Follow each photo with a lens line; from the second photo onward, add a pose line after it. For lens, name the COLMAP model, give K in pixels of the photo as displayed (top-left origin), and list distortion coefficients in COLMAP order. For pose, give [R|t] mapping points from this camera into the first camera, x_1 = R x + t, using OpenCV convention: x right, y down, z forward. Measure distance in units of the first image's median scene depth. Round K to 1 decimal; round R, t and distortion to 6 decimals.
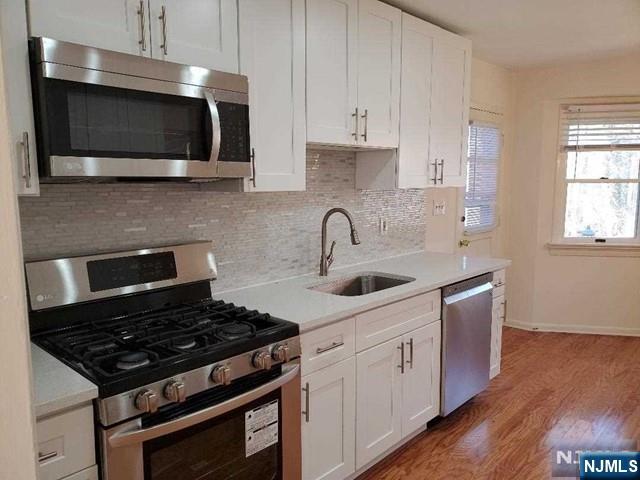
lens RADIAL K [[493.4, 0, 320.1], [0, 493.4, 241.8], [0, 0, 1]] dist [0.015297, 0.019899]
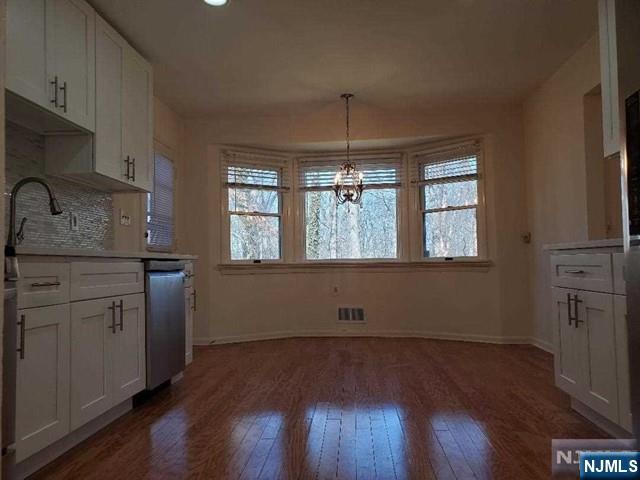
lens RADIAL K [[493.4, 0, 315.0], [0, 493.4, 242.4], [0, 0, 1]] dist [0.015297, 0.019899]
pose [[0.788827, 0.011820, 0.614502, -0.145868], [0.092542, 0.986133, -0.137762, 0.284430], [-0.607609, 0.165538, 0.776794, -0.069016]]
